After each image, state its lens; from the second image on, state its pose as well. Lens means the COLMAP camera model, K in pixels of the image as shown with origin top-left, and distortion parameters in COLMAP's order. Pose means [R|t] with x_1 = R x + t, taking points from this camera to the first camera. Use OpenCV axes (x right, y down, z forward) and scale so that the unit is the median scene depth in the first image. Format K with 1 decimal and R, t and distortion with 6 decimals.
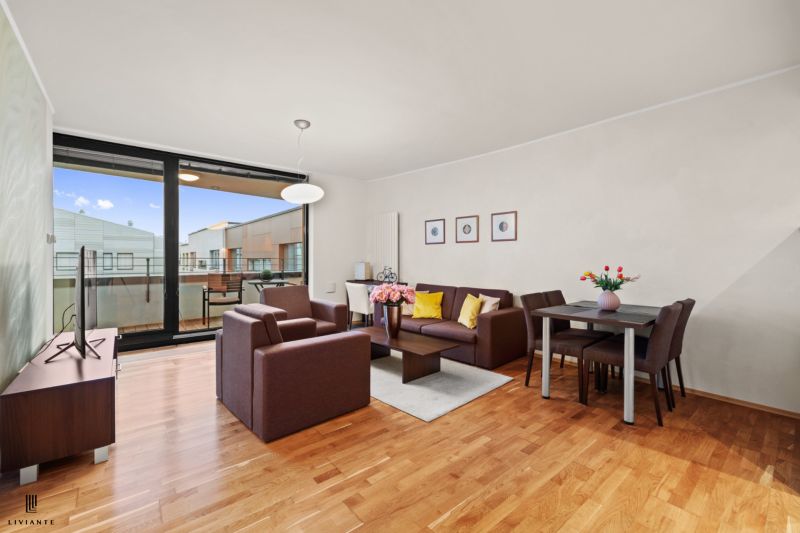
lens RADIAL K [[339.5, 0, 395.8], [0, 339.5, 258.1], [0, 0, 1]] dist [0.003599, 0.000397]
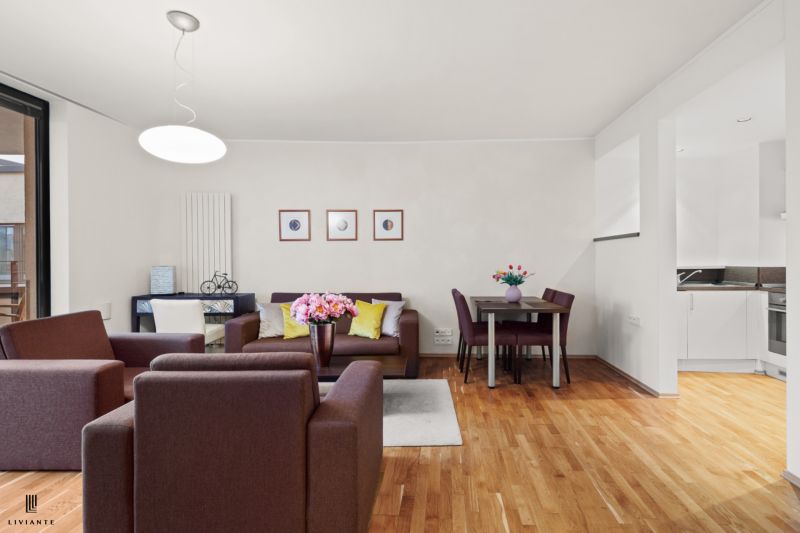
lens RADIAL K [[376.1, 0, 430.7], [0, 376.1, 261.1], [0, 0, 1]] dist [0.004674, 0.000122]
pose [[0.670447, -0.007068, 0.741923, -0.611011], [0.002062, 0.999969, 0.007664, -0.001842], [-0.741954, -0.003609, 0.670441, 0.365235]]
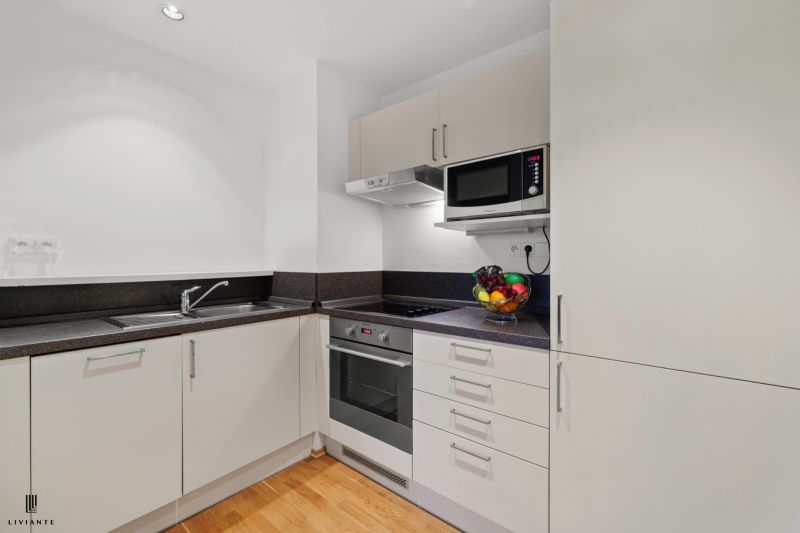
lens RADIAL K [[339.5, 0, 395.8], [0, 339.5, 258.1], [0, 0, 1]] dist [0.003599, 0.000397]
pose [[-0.190826, 0.001696, 0.981622, 0.555642], [-0.002085, 0.999996, -0.002133, 0.003868], [-0.981622, -0.002454, -0.190822, 0.374478]]
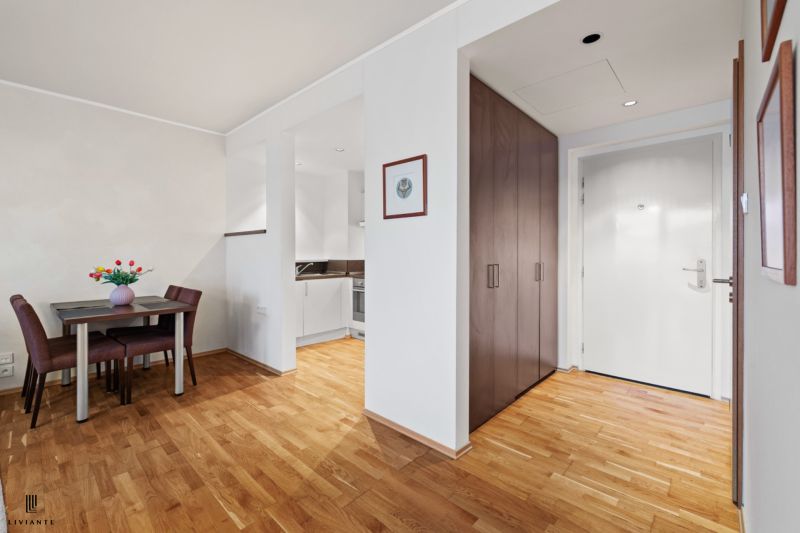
lens RADIAL K [[339.5, 0, 395.8], [0, 339.5, 258.1], [0, 0, 1]] dist [0.003599, 0.000397]
pose [[-0.127313, -0.011393, 0.991797, -0.499700], [-0.004862, 0.999929, 0.010862, 0.003320], [-0.991851, -0.003439, -0.127359, 0.377960]]
